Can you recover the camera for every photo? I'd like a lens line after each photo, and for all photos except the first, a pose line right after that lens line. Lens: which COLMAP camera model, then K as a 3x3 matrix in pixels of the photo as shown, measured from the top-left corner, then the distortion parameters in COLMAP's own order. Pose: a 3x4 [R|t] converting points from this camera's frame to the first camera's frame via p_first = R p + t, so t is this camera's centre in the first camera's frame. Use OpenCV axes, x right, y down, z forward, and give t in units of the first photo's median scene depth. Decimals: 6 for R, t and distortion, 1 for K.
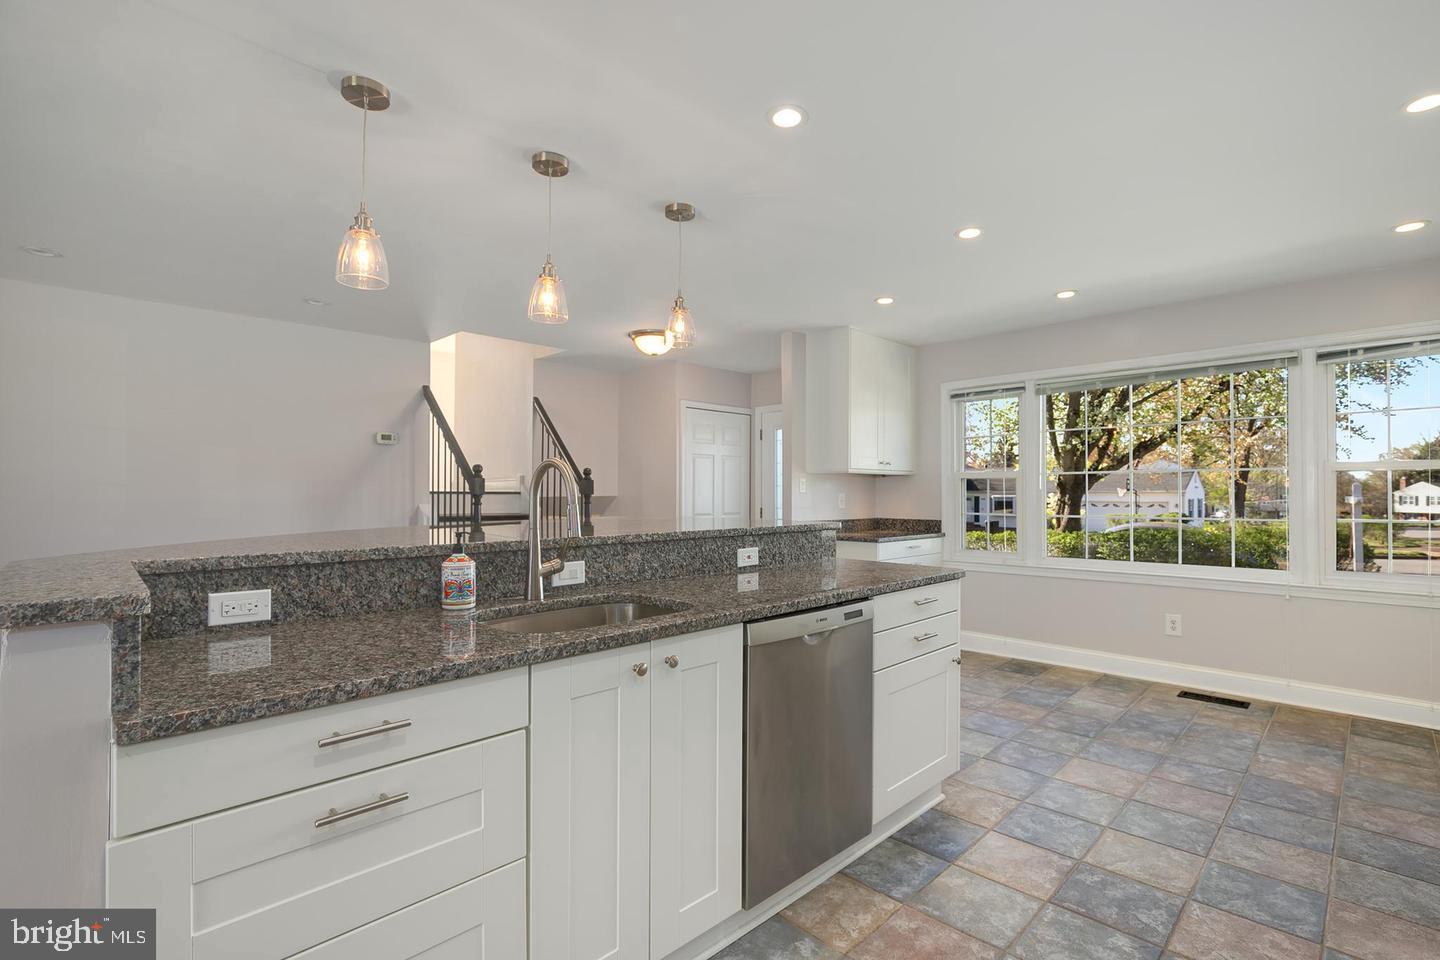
lens RADIAL K [[669.0, 0, 725.9], [0, 669.0, 485.0], [0, 0, 1]] dist [-0.019077, 0.005183]
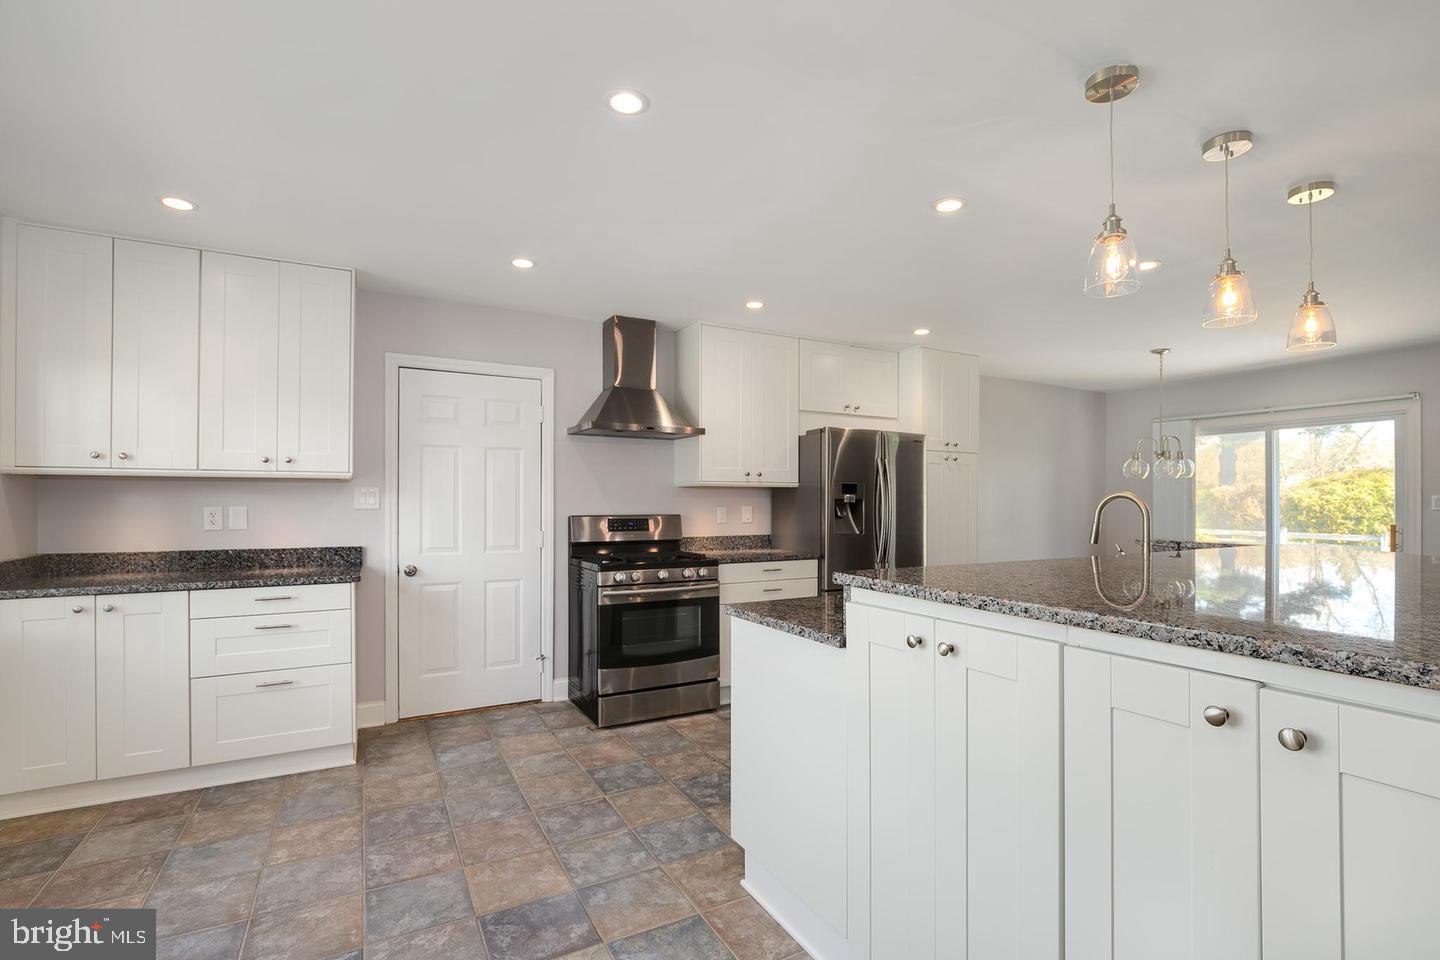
lens RADIAL K [[669.0, 0, 724.7], [0, 669.0, 491.3], [0, 0, 1]] dist [-0.019077, 0.005183]
pose [[-0.958766, -0.000943, 0.284195, 0.081820], [-0.006137, 0.999830, -0.017386, -0.005593], [-0.284130, -0.018413, -0.958609, 1.334789]]
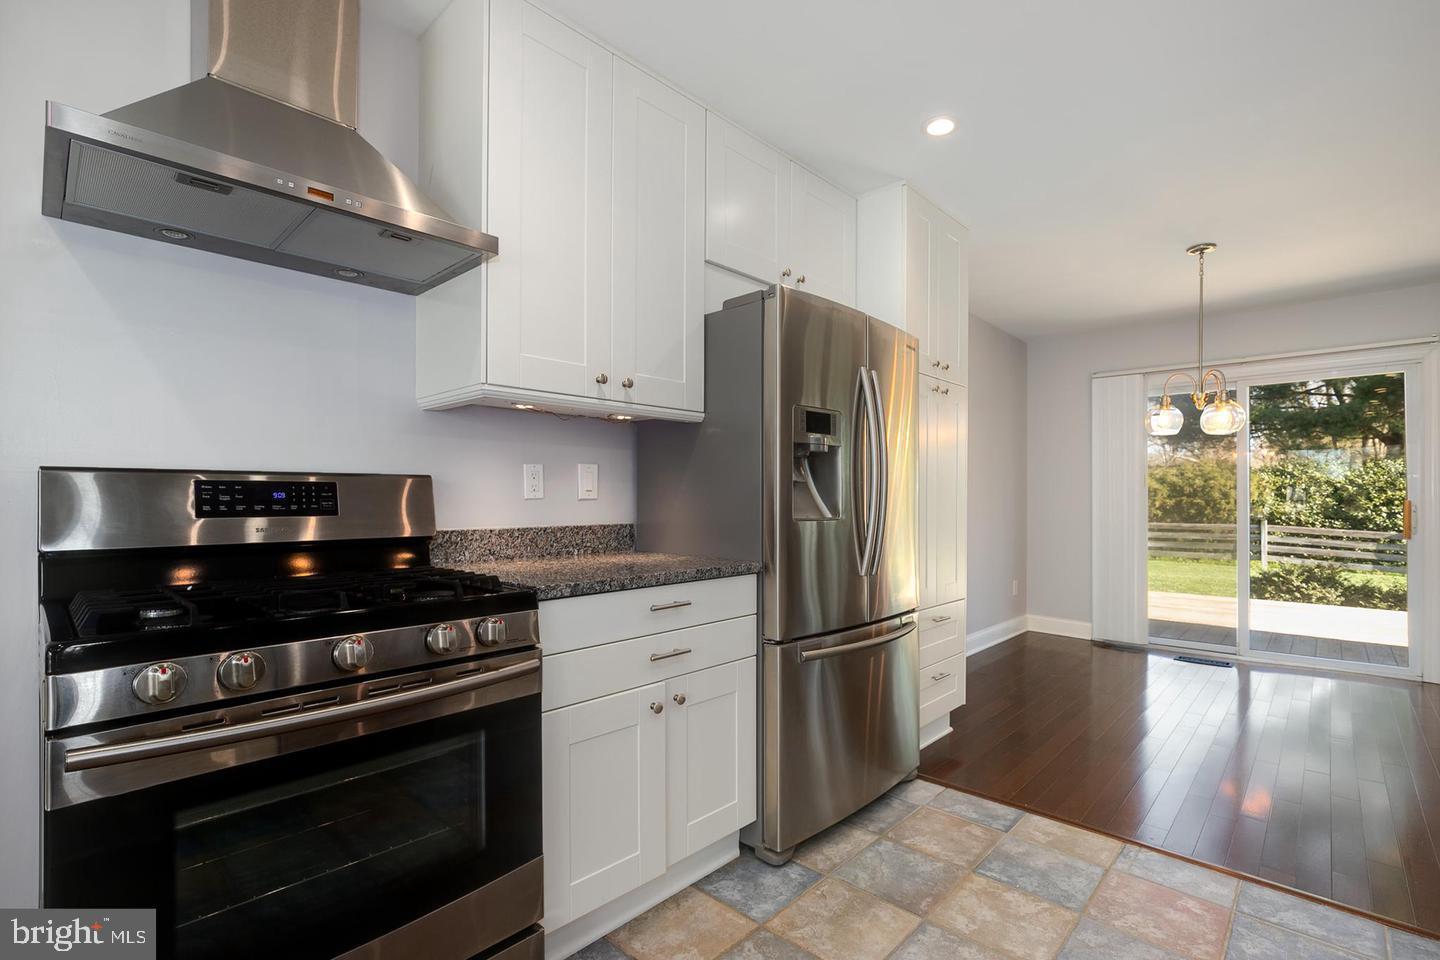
lens RADIAL K [[664.6, 0, 742.0], [0, 664.6, 488.8], [0, 0, 1]] dist [-0.014146, 0.000109]
pose [[-0.998620, -0.002261, -0.052467, 0.308356], [-0.001274, 0.999822, -0.018849, 0.035965], [0.052500, -0.018756, -0.998445, 0.667534]]
